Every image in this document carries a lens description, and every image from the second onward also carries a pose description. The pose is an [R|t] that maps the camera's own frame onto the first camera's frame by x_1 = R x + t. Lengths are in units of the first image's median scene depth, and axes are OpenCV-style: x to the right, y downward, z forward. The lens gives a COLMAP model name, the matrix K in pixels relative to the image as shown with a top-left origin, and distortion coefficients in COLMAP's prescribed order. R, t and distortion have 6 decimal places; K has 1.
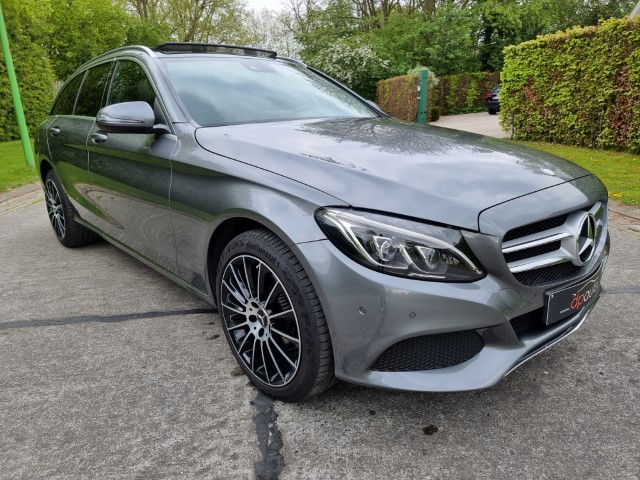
lens RADIAL K [[448.4, 0, 318.6], [0, 448.4, 231.3], [0, 0, 1]] dist [0.085183, -0.074487]
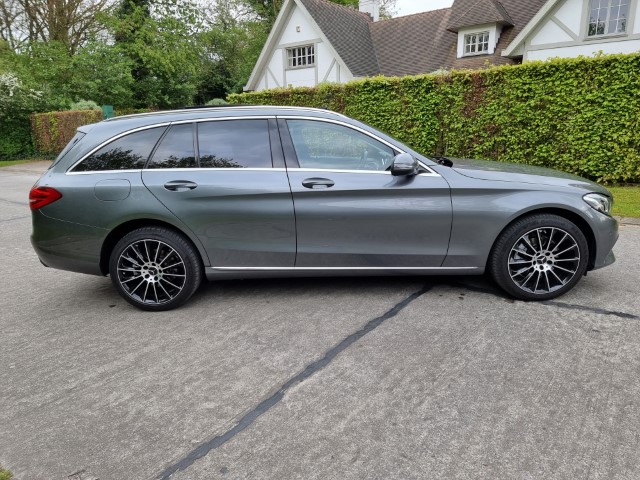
lens RADIAL K [[448.4, 0, 322.4], [0, 448.4, 240.8], [0, 0, 1]] dist [0.085183, -0.074487]
pose [[0.680286, -0.174610, 0.711844, -0.956725], [0.209230, 0.977060, 0.039711, -0.071396], [-0.702448, 0.121925, 0.701214, 0.128424]]
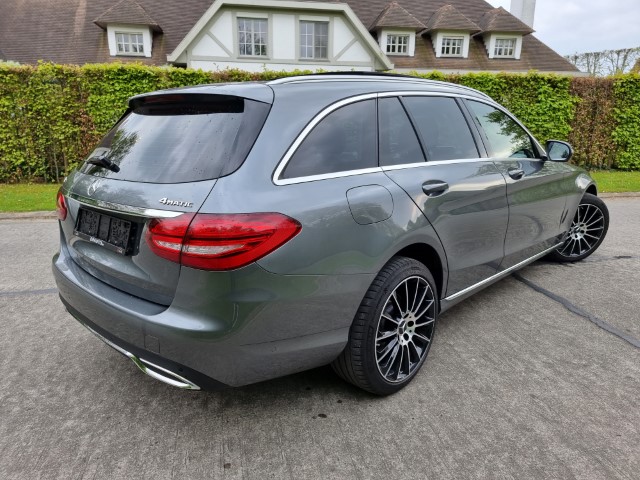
lens RADIAL K [[448.4, 0, 317.1], [0, 448.4, 240.8], [0, 0, 1]] dist [0.085183, -0.074487]
pose [[-0.062028, -0.215700, 0.974488, -1.076488], [0.267655, 0.937010, 0.224441, -0.298345], [-0.961516, 0.274748, -0.000387, 1.046828]]
